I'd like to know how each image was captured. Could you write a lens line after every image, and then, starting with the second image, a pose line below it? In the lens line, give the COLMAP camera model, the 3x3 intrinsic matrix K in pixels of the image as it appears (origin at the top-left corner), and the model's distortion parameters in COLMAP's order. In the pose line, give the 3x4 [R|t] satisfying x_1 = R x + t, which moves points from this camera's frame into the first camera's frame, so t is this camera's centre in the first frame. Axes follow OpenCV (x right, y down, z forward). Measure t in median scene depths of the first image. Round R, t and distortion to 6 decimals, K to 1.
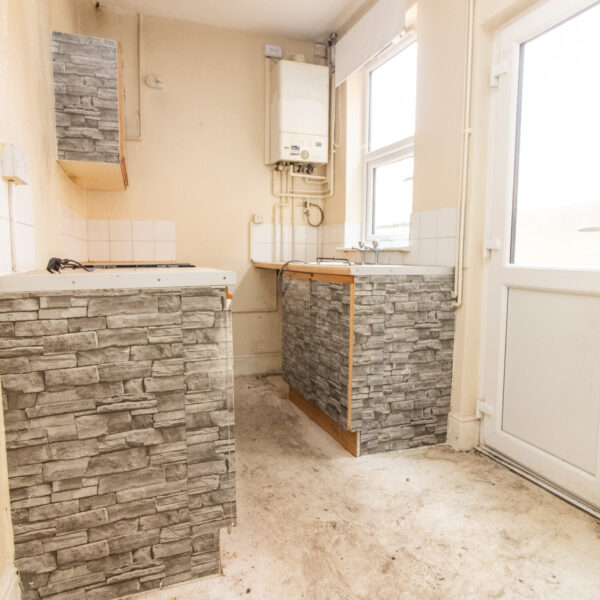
lens RADIAL K [[446.7, 0, 311.8], [0, 446.7, 298.2], [0, 0, 1]] dist [-0.003078, 0.003600]
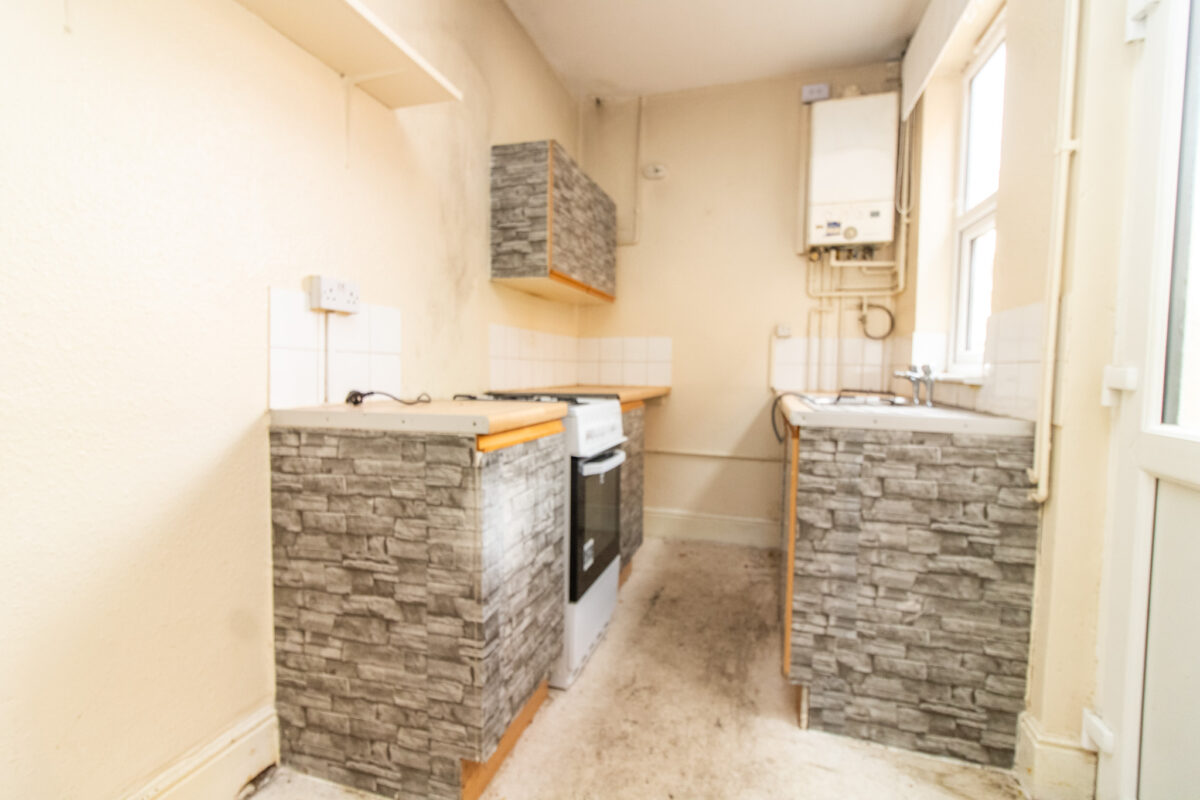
lens RADIAL K [[552.7, 0, 601.3], [0, 552.7, 398.3], [0, 0, 1]] dist [0.002895, -0.000006]
pose [[0.798321, 0.041951, -0.600769, 0.321741], [-0.071255, 0.997143, -0.025056, -0.048247], [0.598001, 0.062811, 0.799030, 0.227050]]
